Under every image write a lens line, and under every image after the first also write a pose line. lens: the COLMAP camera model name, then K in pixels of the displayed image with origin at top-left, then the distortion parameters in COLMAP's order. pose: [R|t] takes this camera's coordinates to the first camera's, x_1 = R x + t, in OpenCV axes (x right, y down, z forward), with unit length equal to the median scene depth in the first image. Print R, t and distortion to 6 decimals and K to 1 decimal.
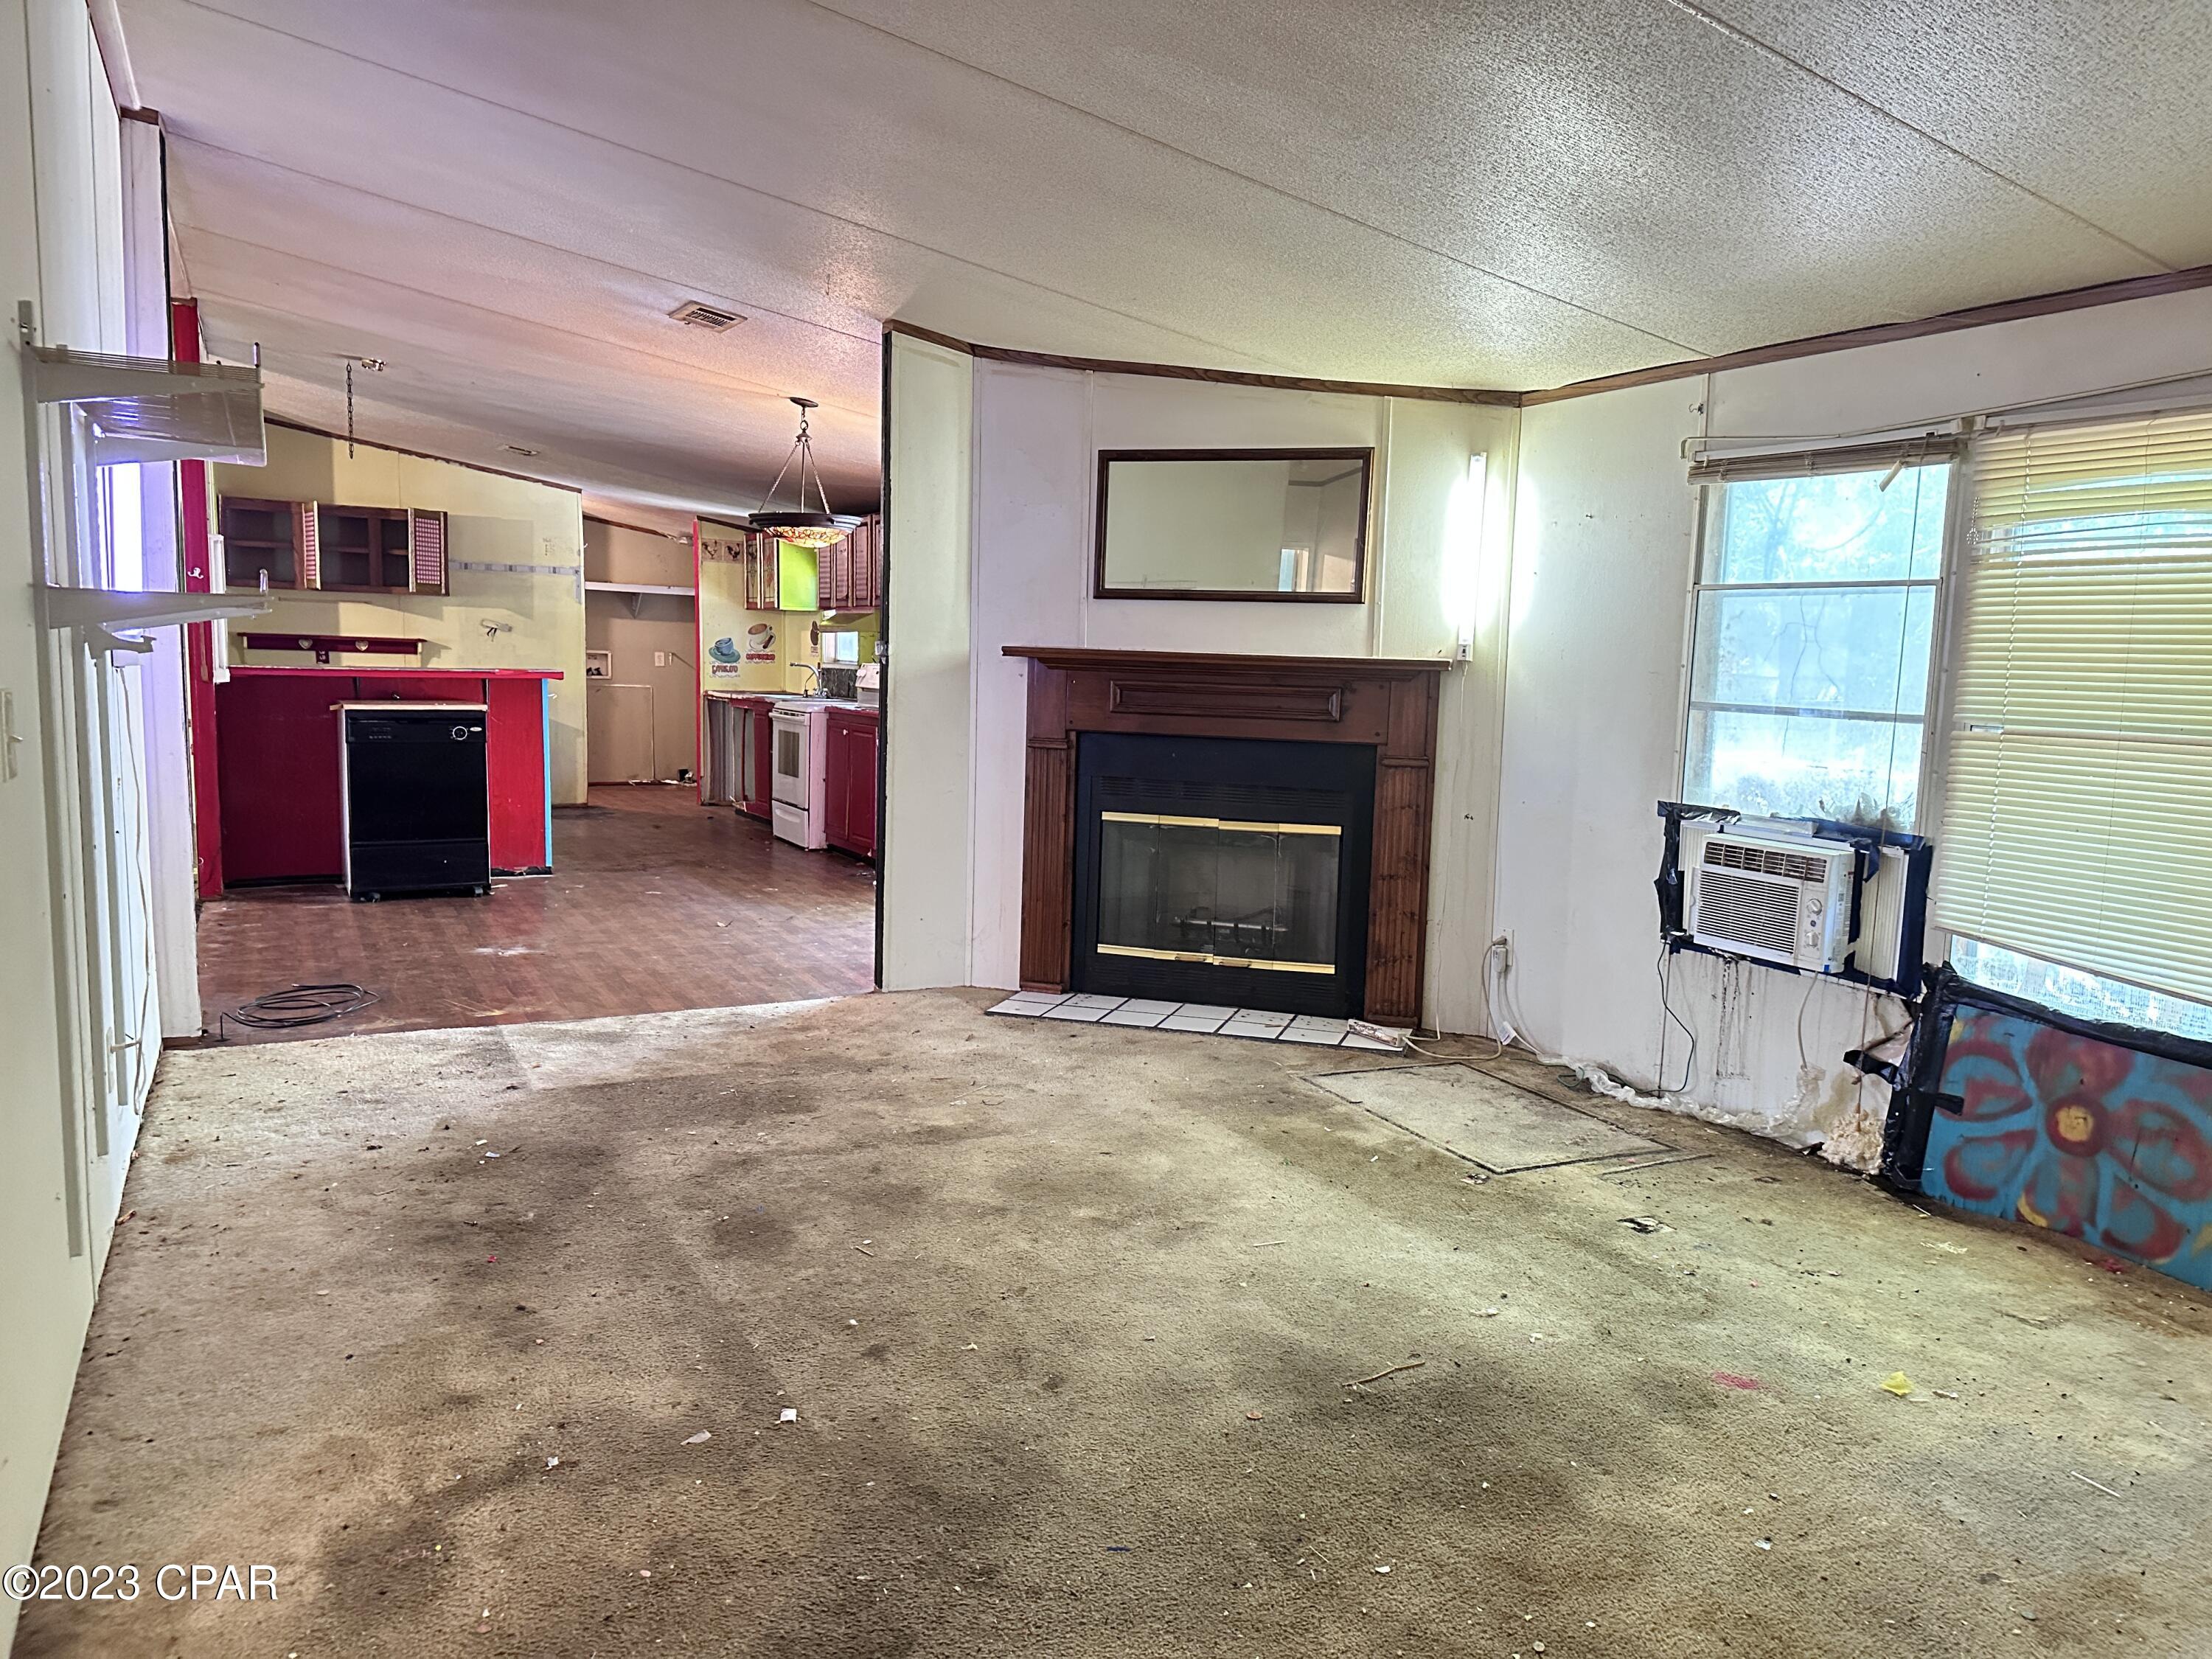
lens RADIAL K [[1514.3, 0, 1160.1], [0, 1514.3, 853.4], [0, 0, 1]] dist [-0.008265, -0.017589]
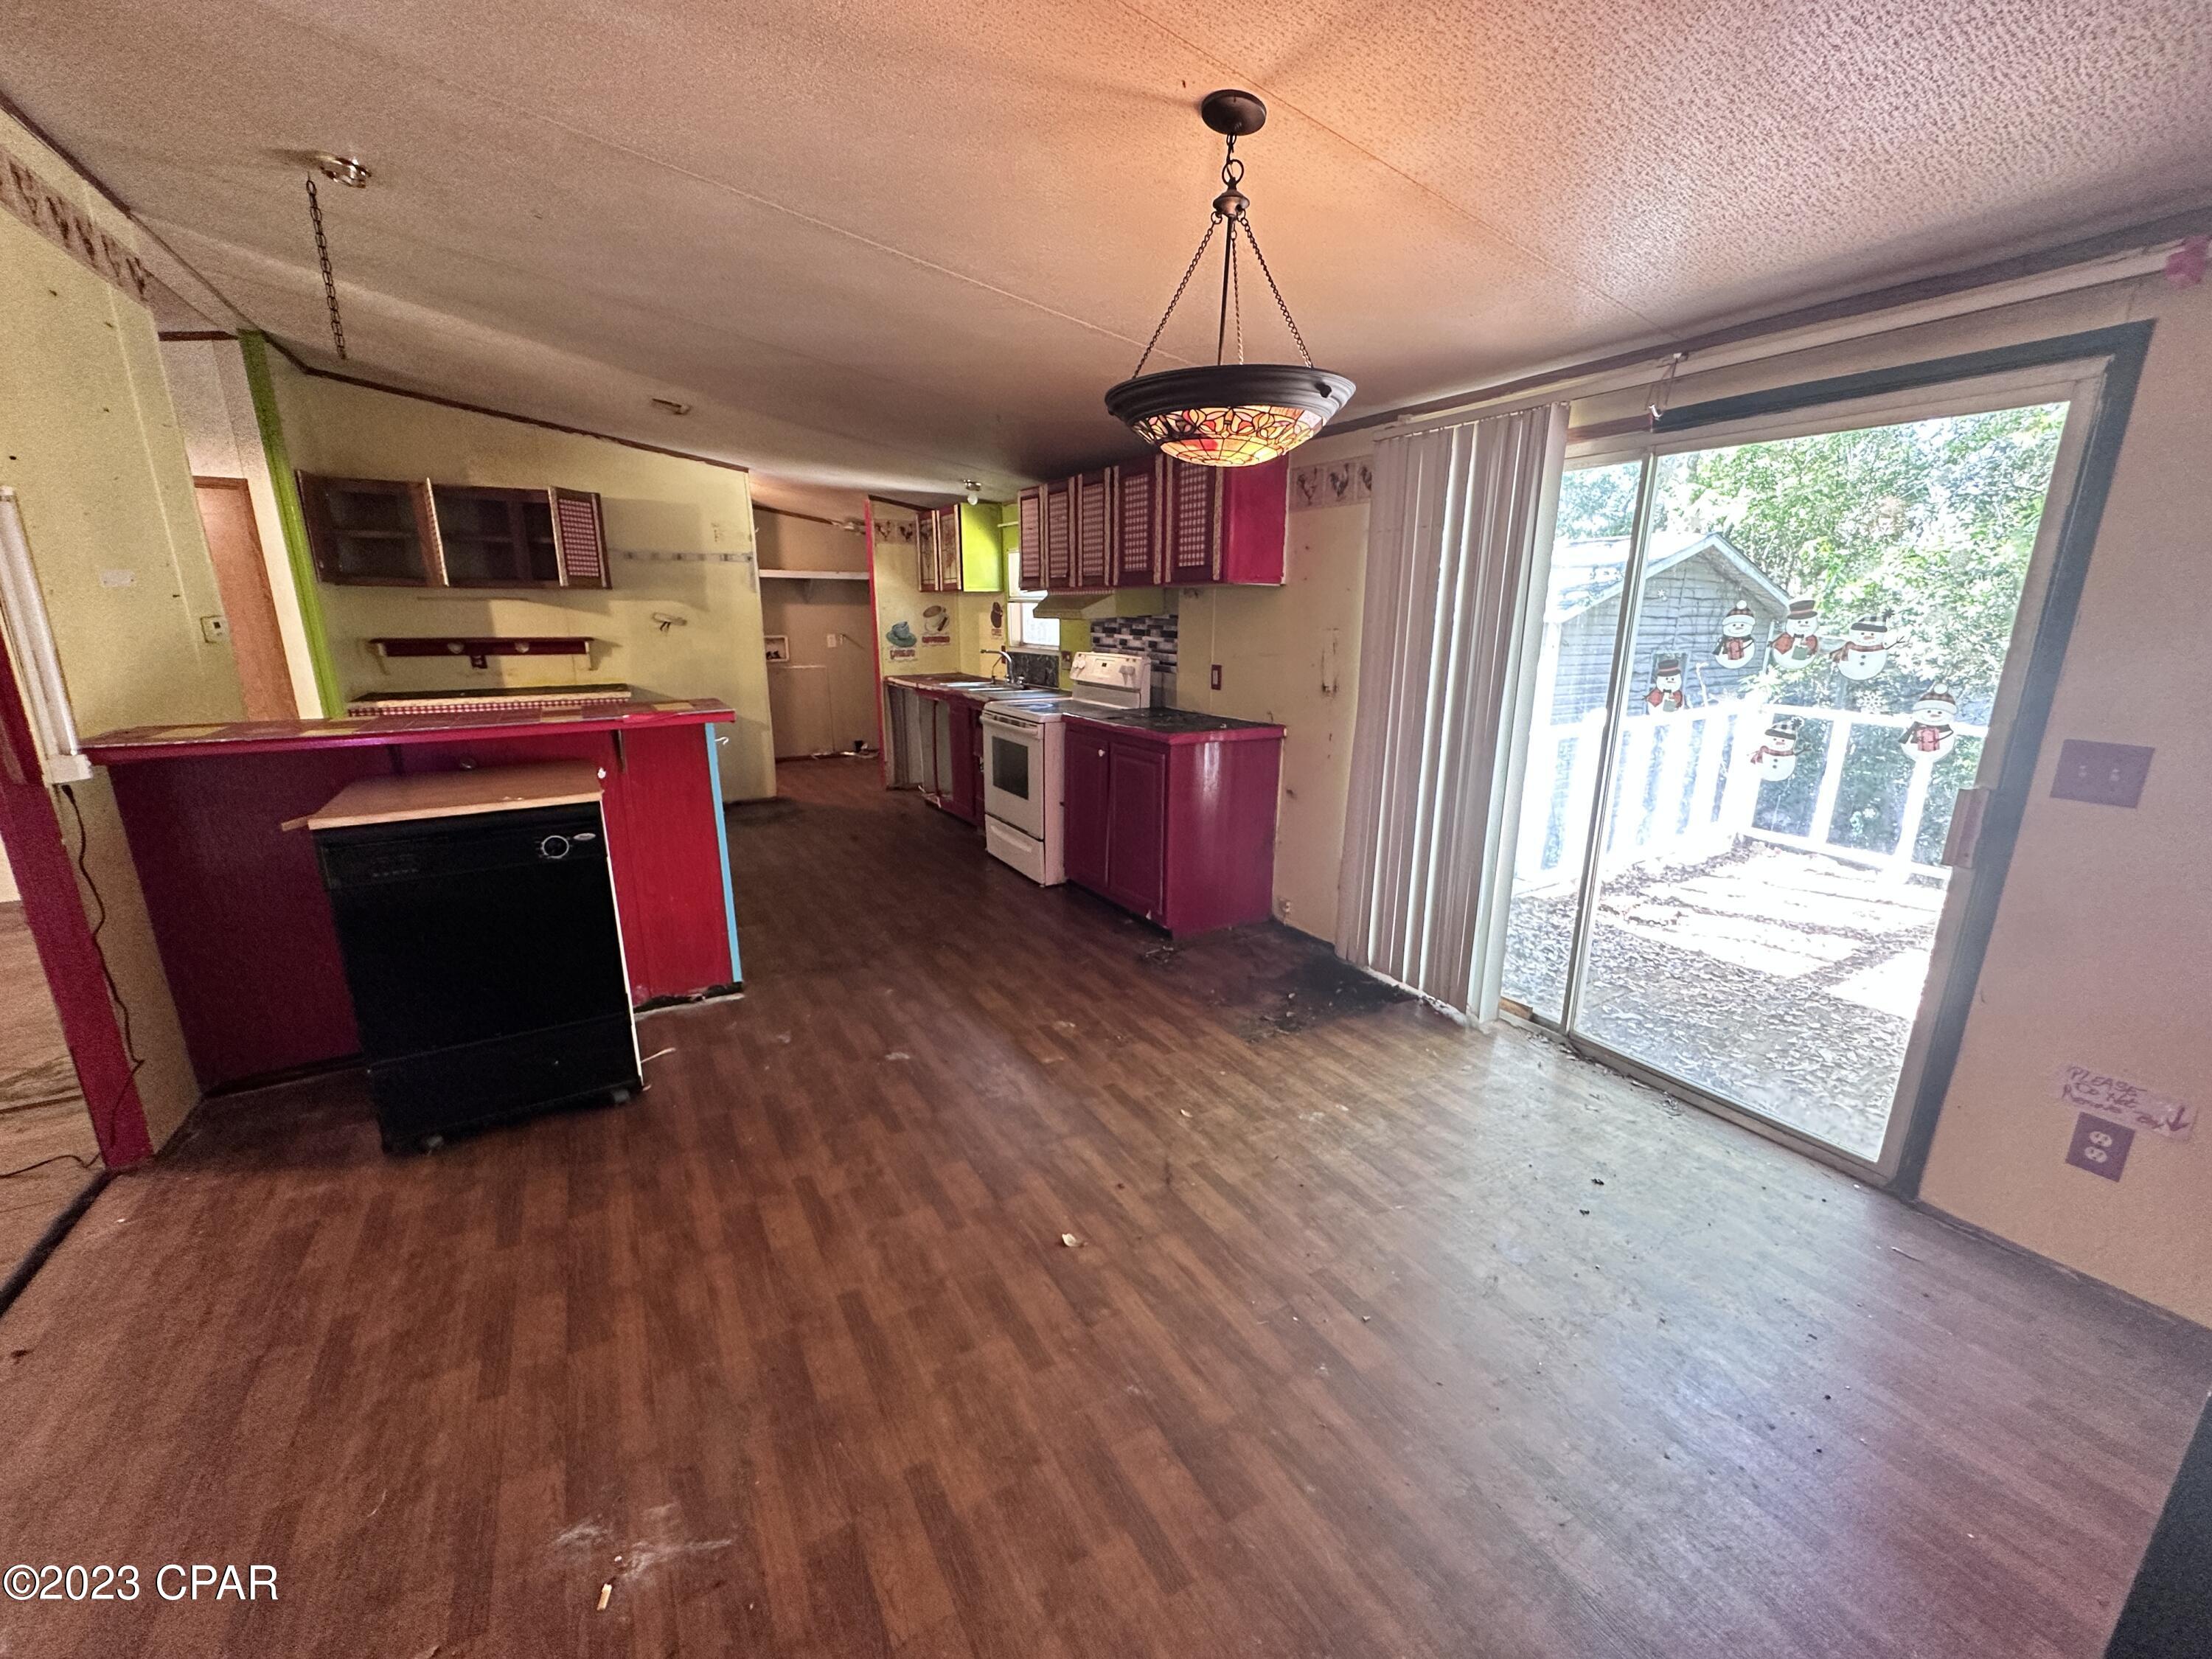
lens RADIAL K [[881.3, 0, 1097.7], [0, 881.3, 834.1], [0, 0, 1]] dist [-0.004050, 0.000885]
pose [[0.999499, -0.028487, -0.013790, -0.414131], [0.029962, 0.992038, 0.122319, -0.190420], [0.010196, -0.122671, 0.992395, 1.090507]]
